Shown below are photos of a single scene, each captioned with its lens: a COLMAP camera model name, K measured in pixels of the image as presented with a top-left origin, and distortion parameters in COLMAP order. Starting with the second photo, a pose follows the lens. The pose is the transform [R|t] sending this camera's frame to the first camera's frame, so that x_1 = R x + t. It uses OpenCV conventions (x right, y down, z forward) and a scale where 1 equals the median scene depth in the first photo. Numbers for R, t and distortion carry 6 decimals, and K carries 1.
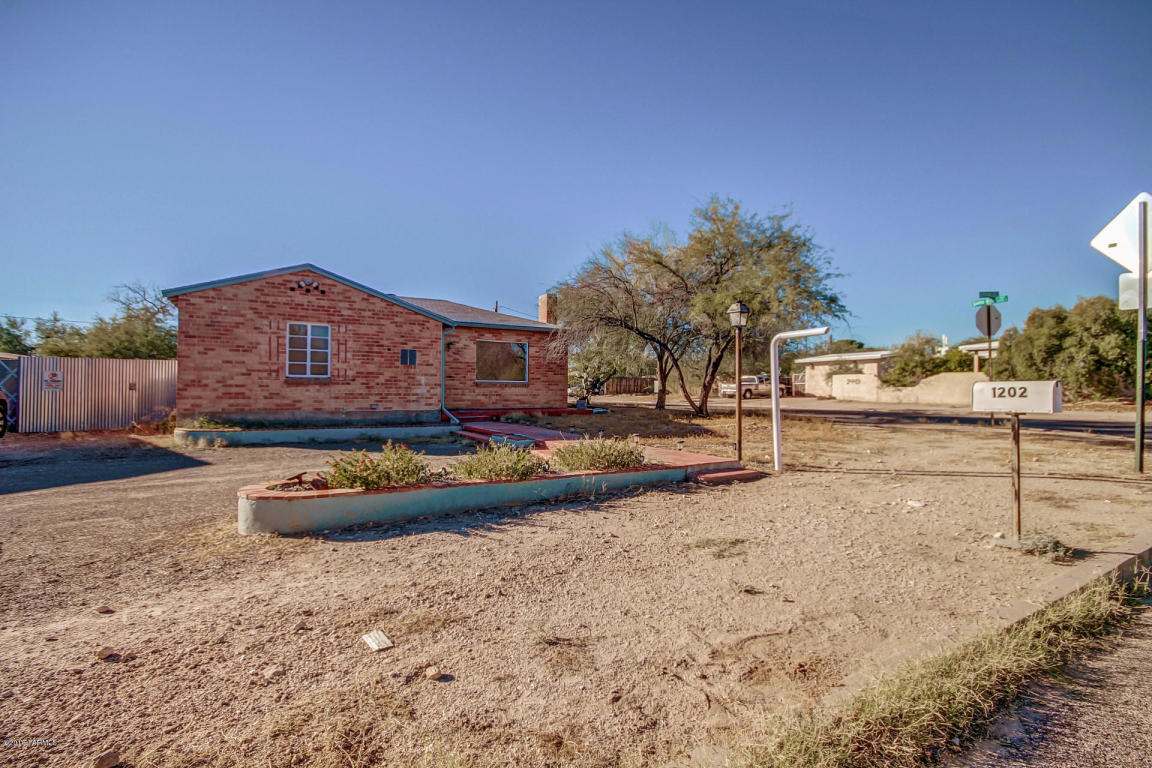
lens RADIAL K [[535.8, 0, 576.0], [0, 535.8, 384.0], [0, 0, 1]] dist [0.010001, -0.000184]
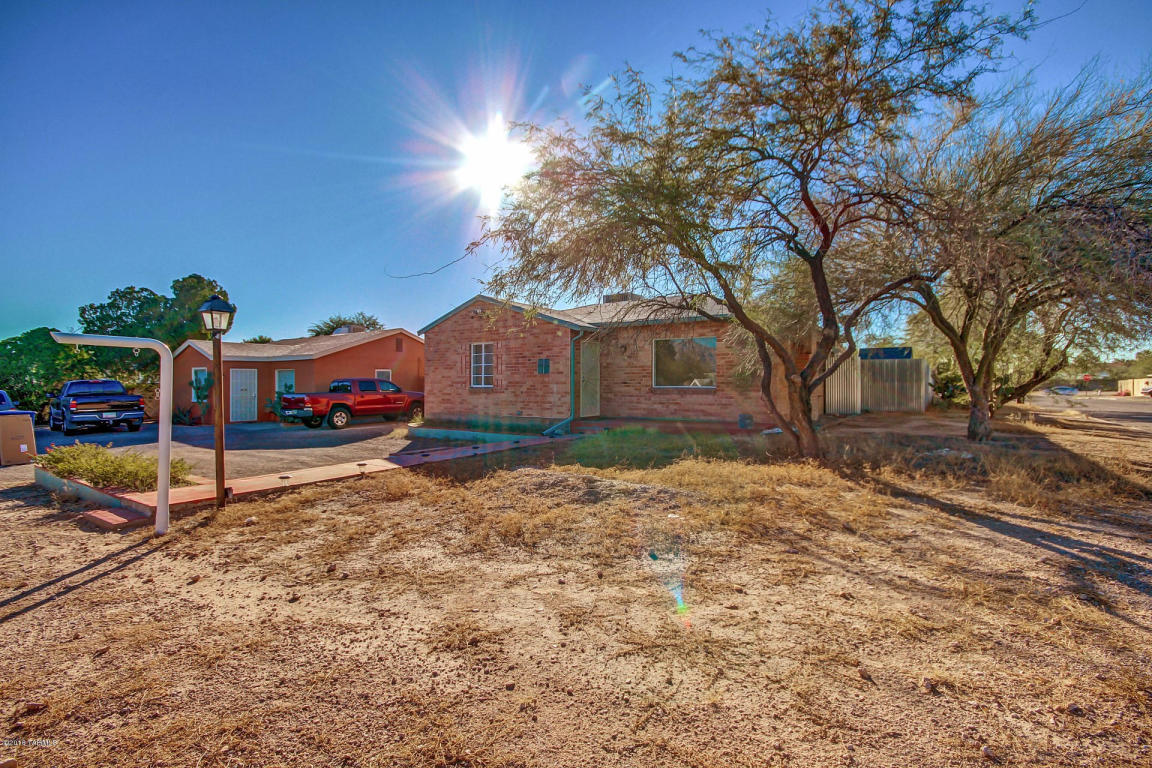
lens RADIAL K [[536.4, 0, 580.9], [0, 536.4, 386.9], [0, 0, 1]] dist [0.008383, -0.010137]
pose [[0.422798, -0.001947, -0.906222, 0.693827], [0.015842, 0.999861, 0.005242, -0.015264], [0.906086, -0.016573, 0.422770, 0.669343]]
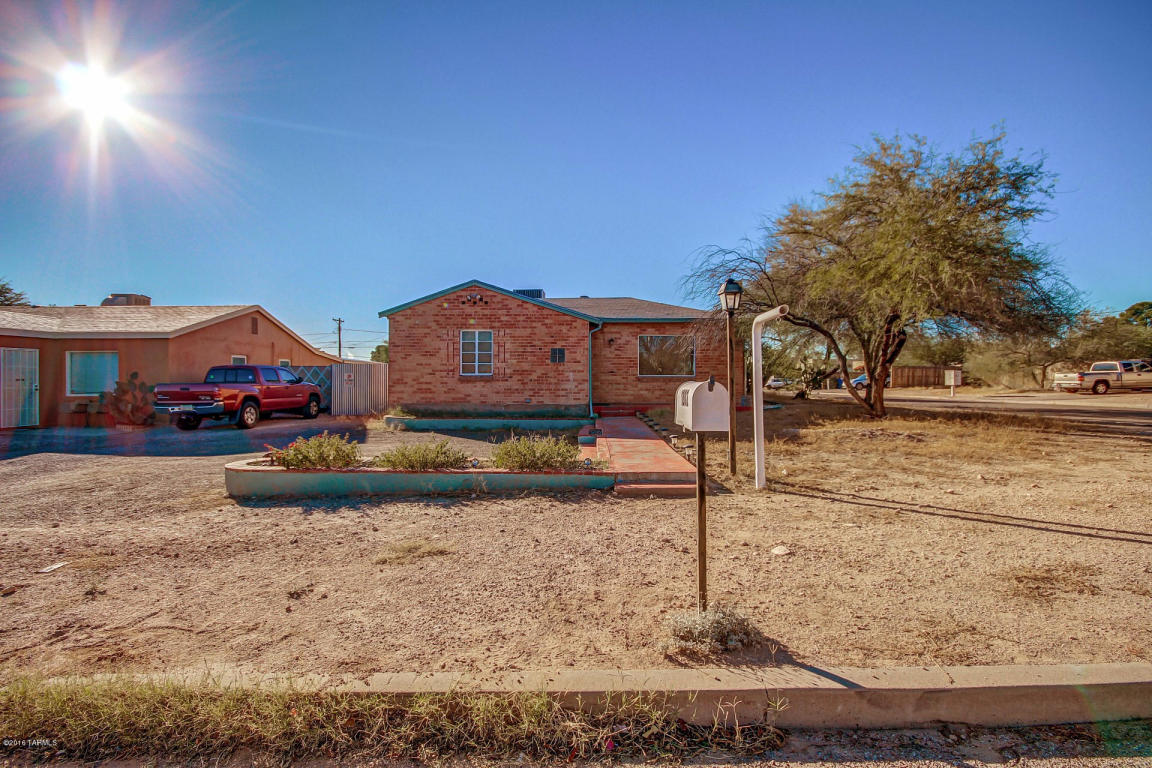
lens RADIAL K [[536.4, 0, 580.9], [0, 536.4, 386.9], [0, 0, 1]] dist [0.008383, -0.010137]
pose [[0.850823, -0.001272, -0.525450, 0.318077], [0.011748, 0.999793, 0.016601, -0.003734], [0.525321, -0.020298, 0.850662, 0.104822]]
